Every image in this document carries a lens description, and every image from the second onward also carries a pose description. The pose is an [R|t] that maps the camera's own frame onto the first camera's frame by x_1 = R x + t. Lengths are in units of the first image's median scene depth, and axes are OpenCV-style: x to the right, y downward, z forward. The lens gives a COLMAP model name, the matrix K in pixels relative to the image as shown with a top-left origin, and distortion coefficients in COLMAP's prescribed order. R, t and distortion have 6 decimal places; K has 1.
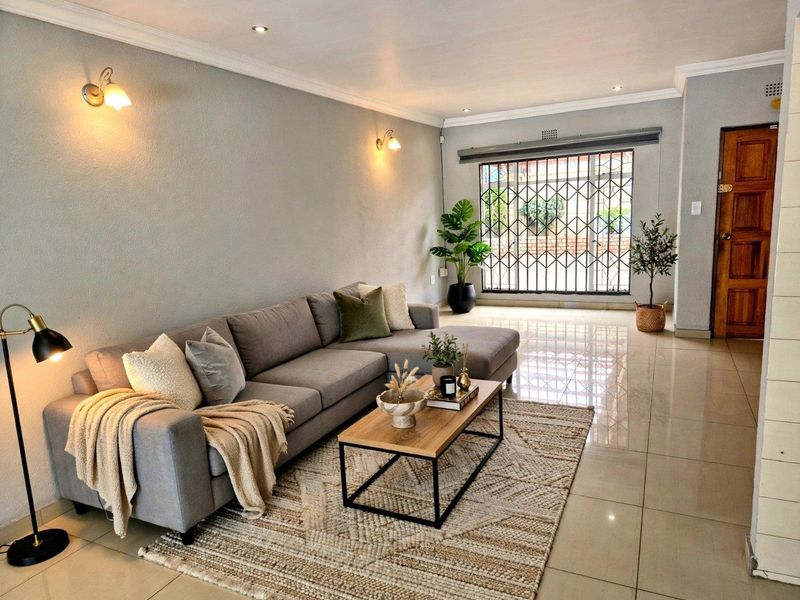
lens RADIAL K [[541.2, 0, 394.3], [0, 541.2, 304.4], [0, 0, 1]] dist [0.086868, -0.065864]
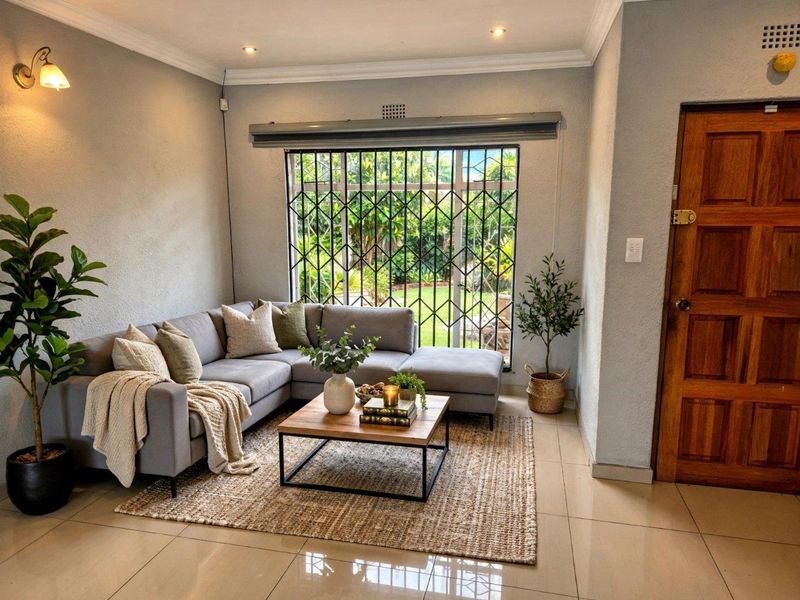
lens RADIAL K [[527.9, 0, 408.1], [0, 527.9, 298.1], [0, 0, 1]] dist [0.080183, -0.061671]
pose [[0.970178, 0.018149, 0.241715, 0.158490], [-0.012868, 0.999643, -0.023411, -0.086483], [-0.242054, 0.019603, 0.970065, 0.420821]]
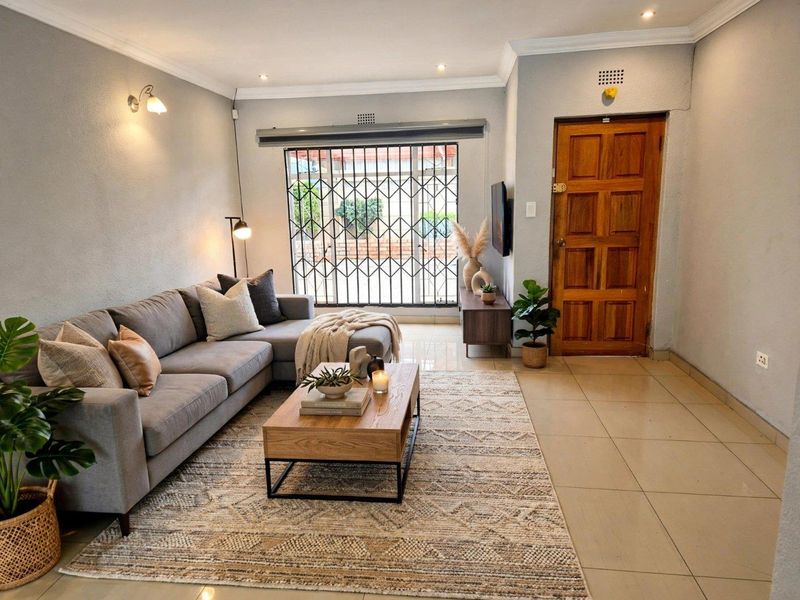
lens RADIAL K [[541.2, 0, 394.3], [0, 541.2, 304.4], [0, 0, 1]] dist [0.086868, -0.065864]
pose [[0.946716, -0.027395, 0.320902, 0.047027], [0.029439, 0.999565, -0.001520, -0.022440], [-0.320721, 0.010886, 0.947111, 0.195920]]
